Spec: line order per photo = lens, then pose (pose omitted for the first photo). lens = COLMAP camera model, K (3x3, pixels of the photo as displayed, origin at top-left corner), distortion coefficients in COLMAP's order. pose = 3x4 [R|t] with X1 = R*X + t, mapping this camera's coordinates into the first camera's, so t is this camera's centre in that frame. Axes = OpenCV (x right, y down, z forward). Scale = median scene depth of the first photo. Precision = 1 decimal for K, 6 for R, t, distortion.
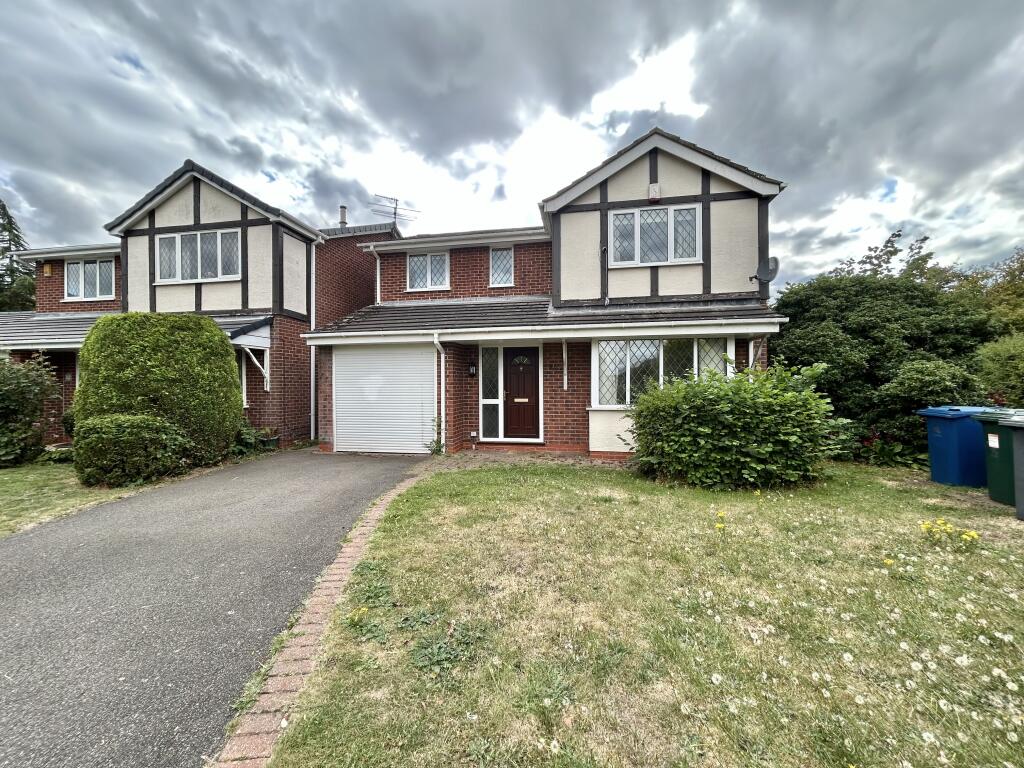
lens RADIAL K [[409.8, 0, 510.4], [0, 409.8, 381.2], [0, 0, 1]] dist [-0.000227, 0.000283]
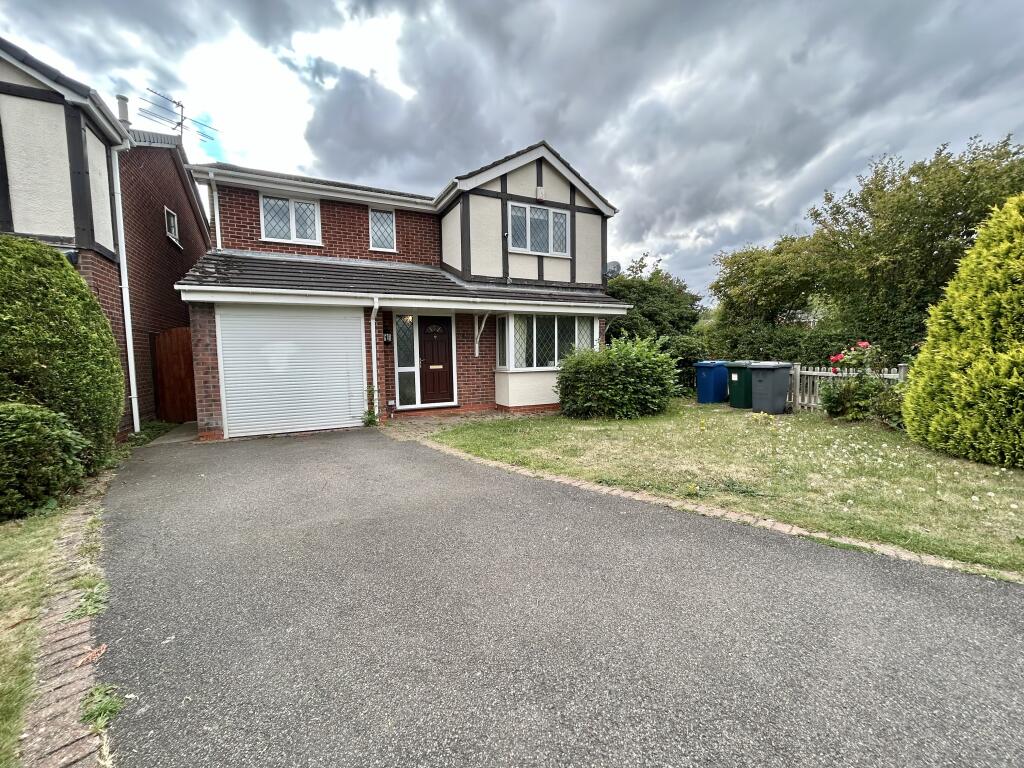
lens RADIAL K [[409.8, 0, 510.4], [0, 409.8, 381.2], [0, 0, 1]] dist [-0.000227, 0.000283]
pose [[0.797824, -0.048770, 0.600915, -0.479411], [0.007724, 0.997468, 0.070699, 0.010181], [-0.602841, -0.051764, 0.796180, 0.047809]]
